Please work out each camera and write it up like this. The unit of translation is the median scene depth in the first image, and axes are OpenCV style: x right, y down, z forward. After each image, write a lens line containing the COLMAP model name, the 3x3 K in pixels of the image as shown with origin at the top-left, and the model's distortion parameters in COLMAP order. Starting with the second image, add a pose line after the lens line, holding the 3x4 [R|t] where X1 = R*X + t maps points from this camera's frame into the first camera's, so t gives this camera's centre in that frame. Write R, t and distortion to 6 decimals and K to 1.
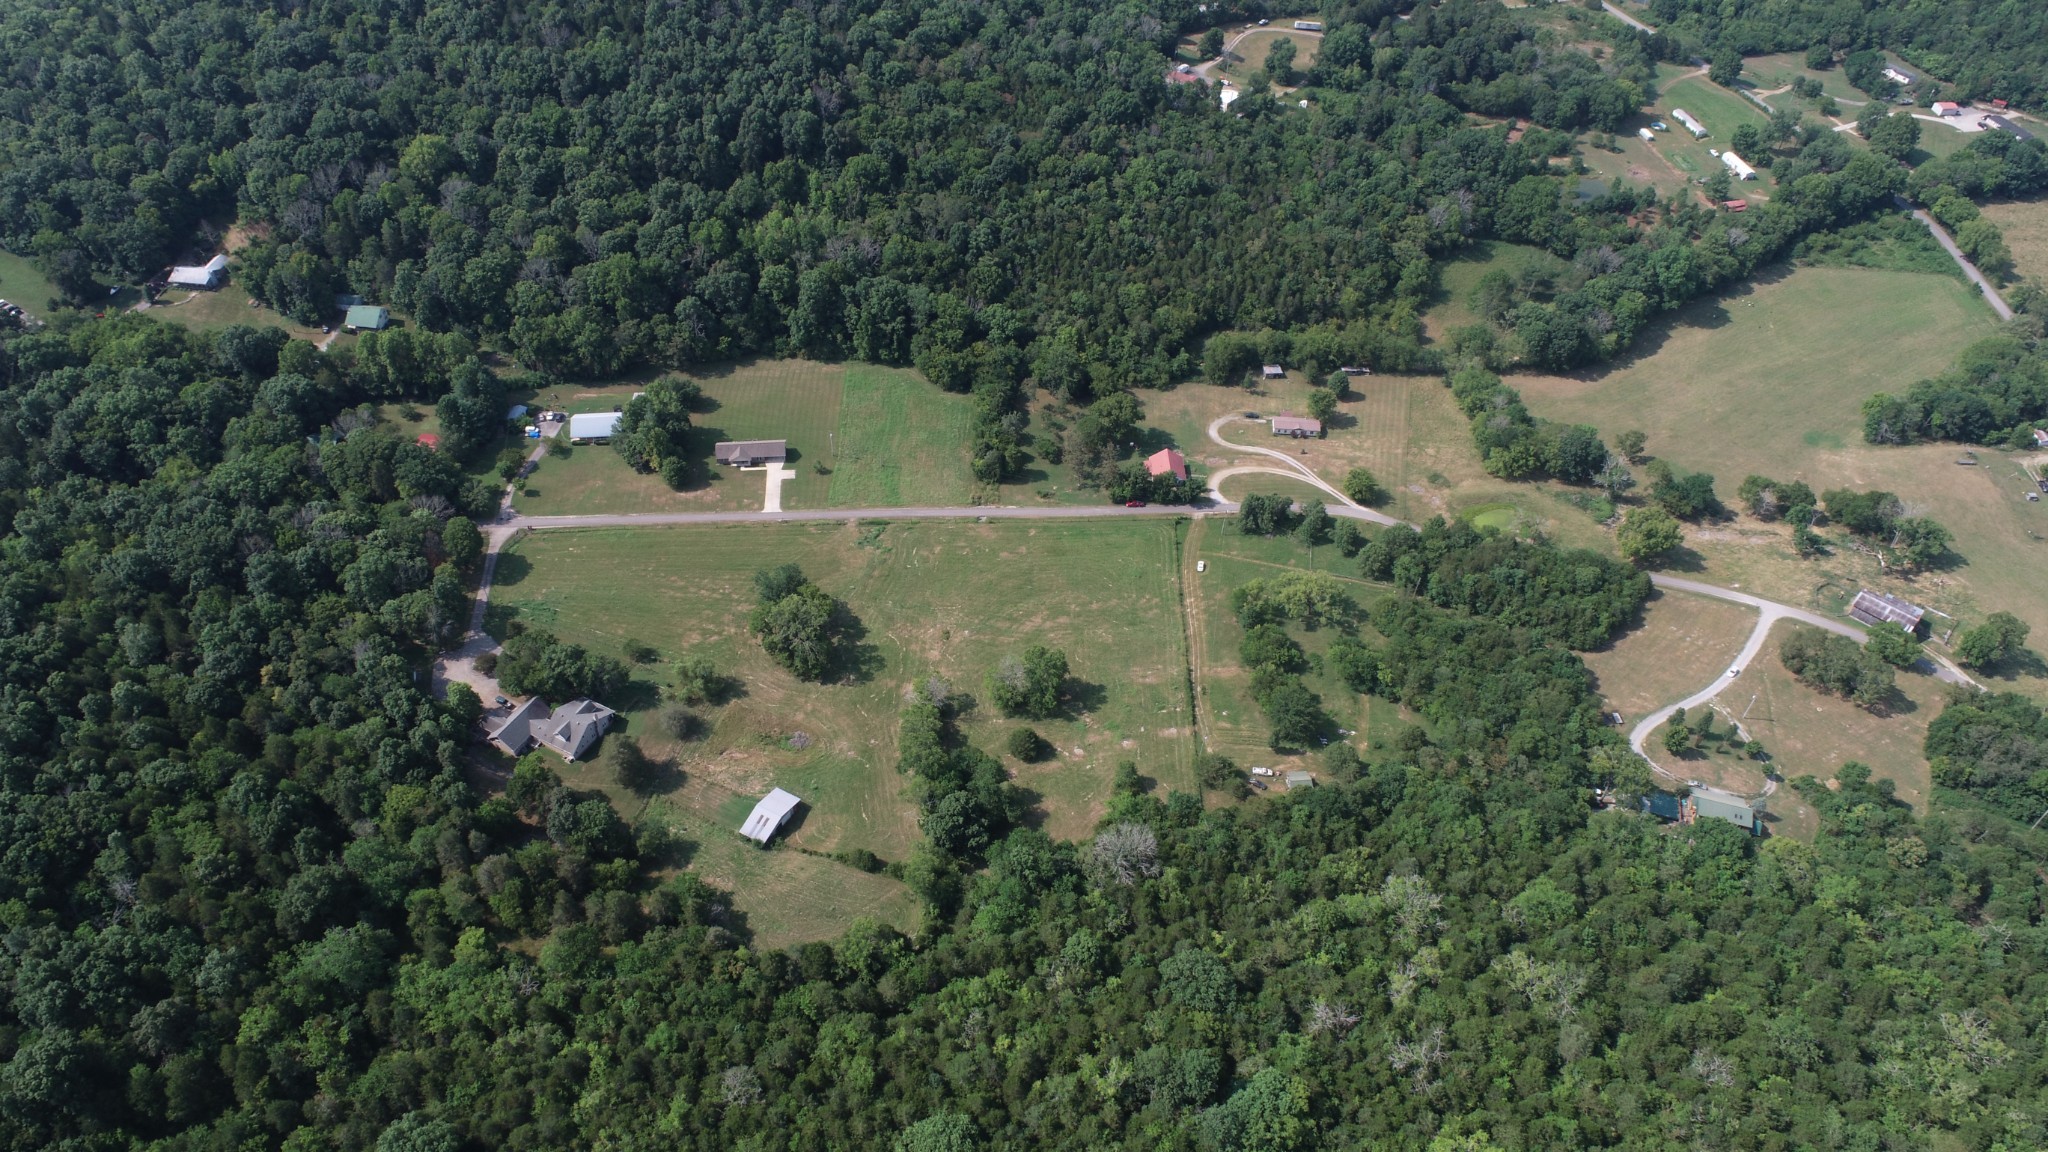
lens RADIAL K [[1392.9, 0, 1013.4], [0, 1392.9, 571.5], [0, 0, 1]] dist [-0.019391, 0.010659]
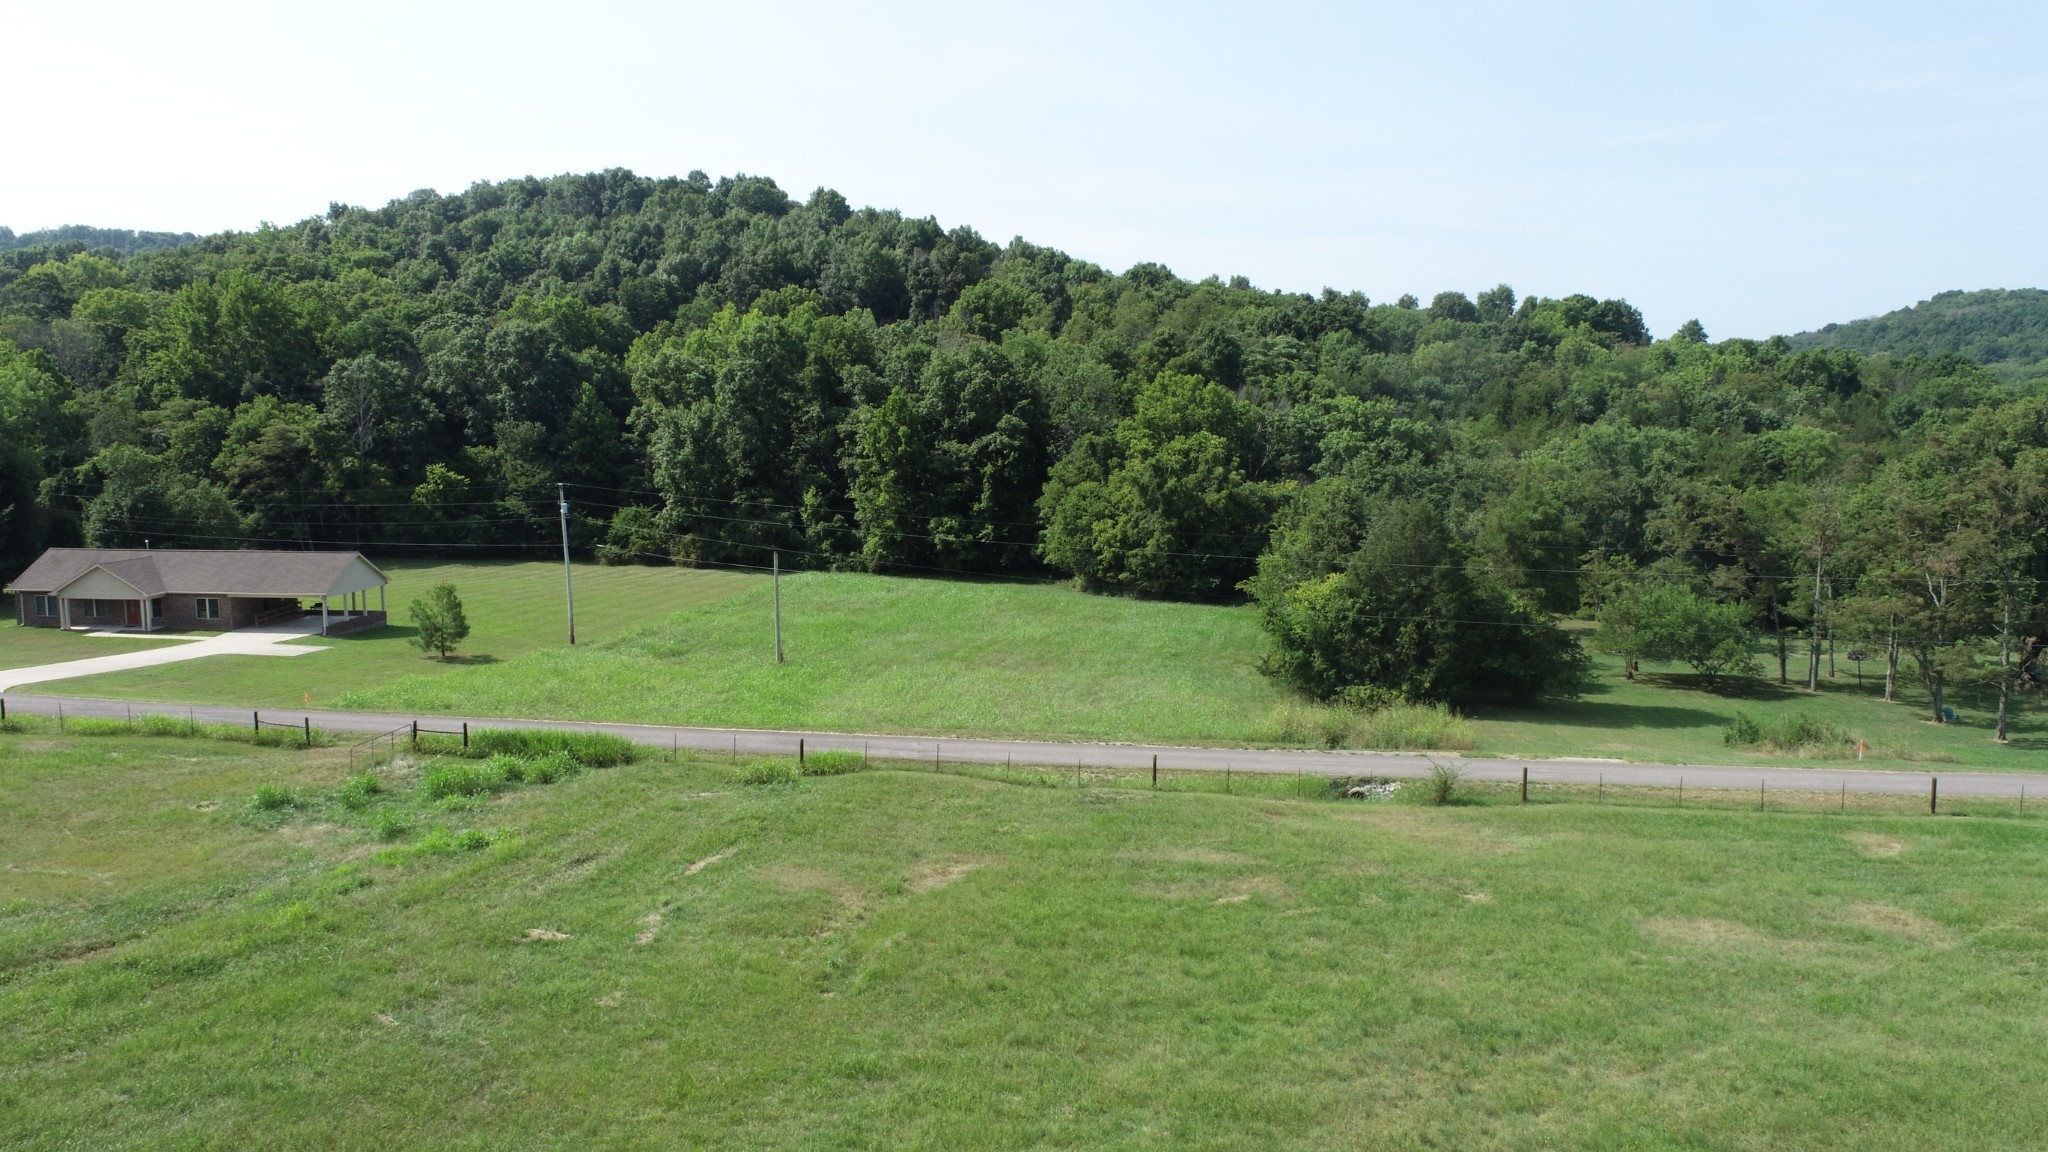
lens RADIAL K [[1392.9, 0, 1013.2], [0, 1392.9, 582.9], [0, 0, 1]] dist [-0.019391, 0.010659]
pose [[0.984267, 0.005330, -0.176605, -0.028181], [-0.111306, 0.794970, -0.596350, 0.021691], [0.137217, 0.606626, 0.783056, 0.782099]]
